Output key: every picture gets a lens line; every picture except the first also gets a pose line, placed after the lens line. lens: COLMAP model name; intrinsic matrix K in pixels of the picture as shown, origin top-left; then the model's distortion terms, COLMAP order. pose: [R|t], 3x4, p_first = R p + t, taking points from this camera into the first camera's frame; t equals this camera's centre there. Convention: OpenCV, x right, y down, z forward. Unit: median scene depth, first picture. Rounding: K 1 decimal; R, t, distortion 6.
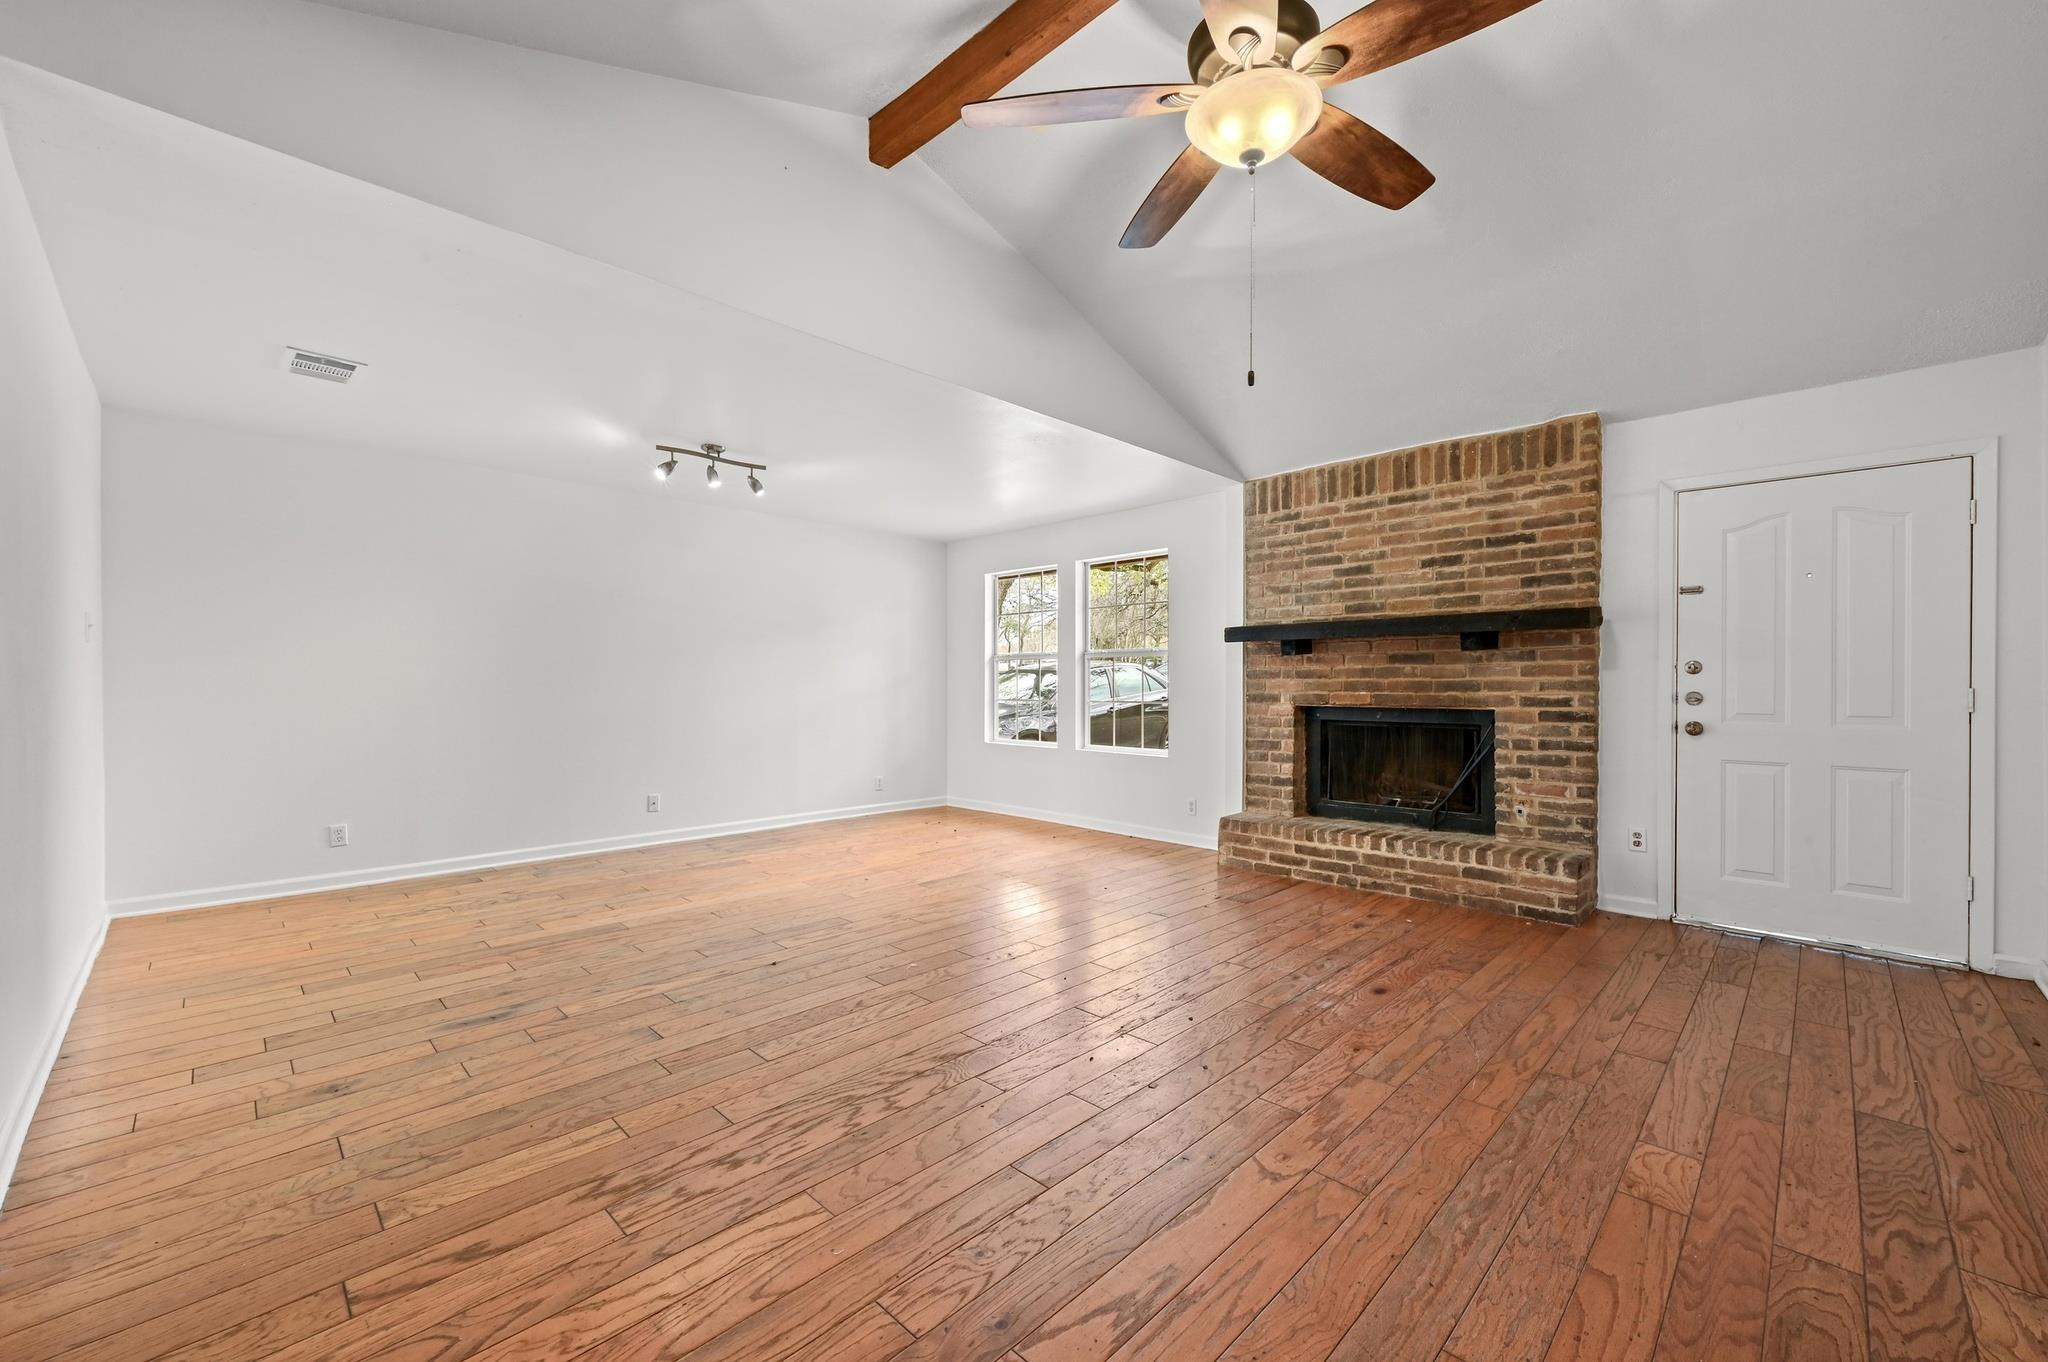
lens RADIAL K [[814.2, 0, 1029.6], [0, 814.2, 684.2], [0, 0, 1]] dist [-0.000165, 0.000578]
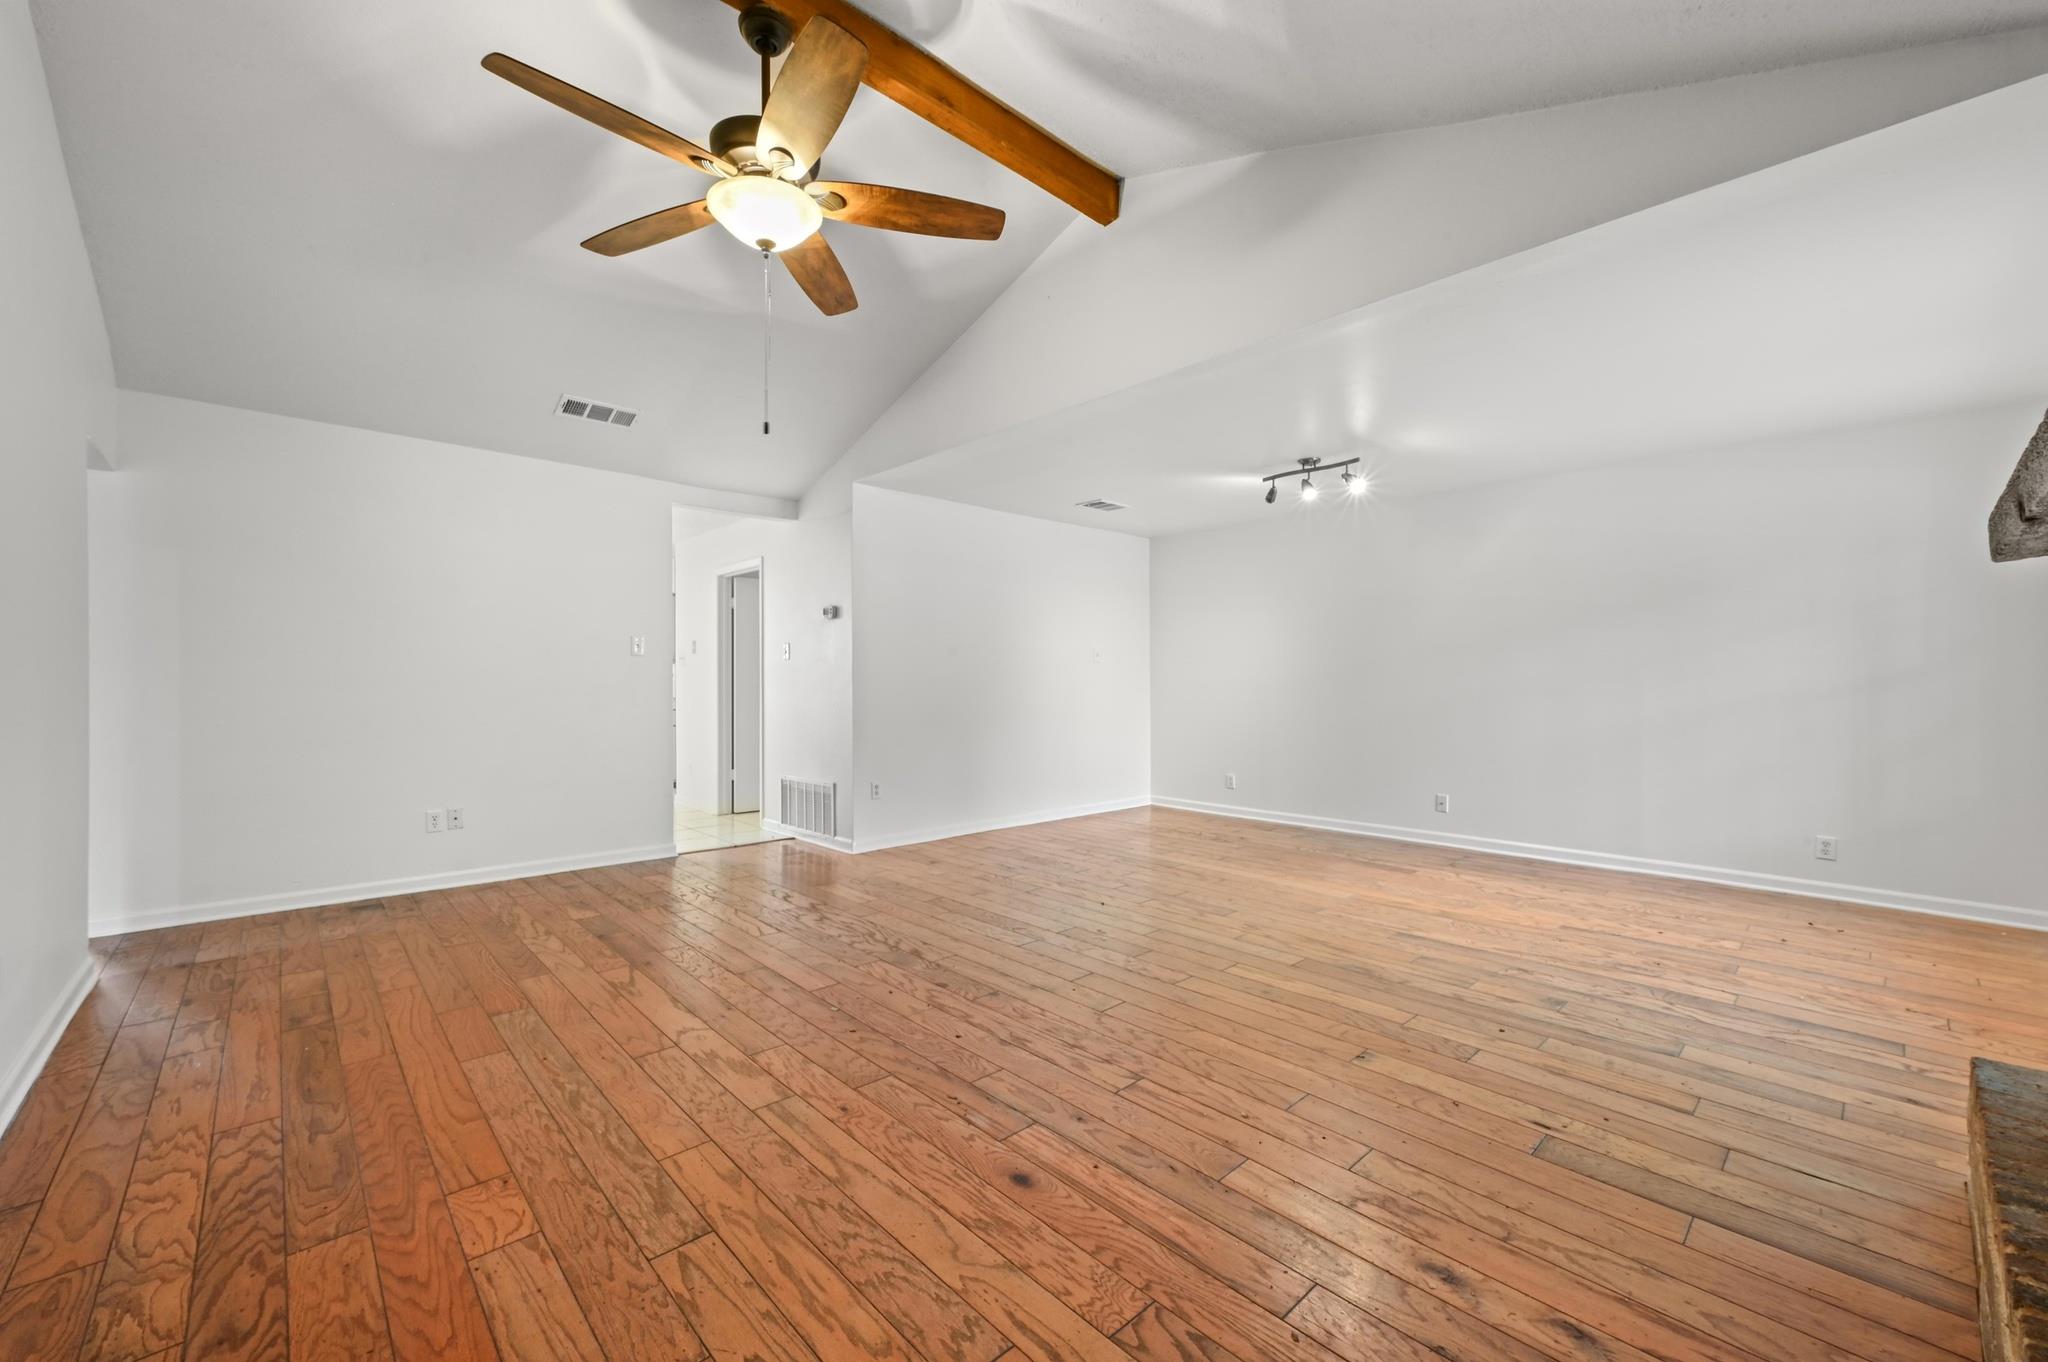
lens RADIAL K [[814.2, 0, 1029.8], [0, 814.2, 681.7], [0, 0, 1]] dist [-0.000165, 0.000578]
pose [[-0.042813, -0.000027, -0.999083, 1.315372], [0.000337, 1.000000, -0.000042, -0.001876], [0.999083, -0.000338, -0.042813, 1.296502]]
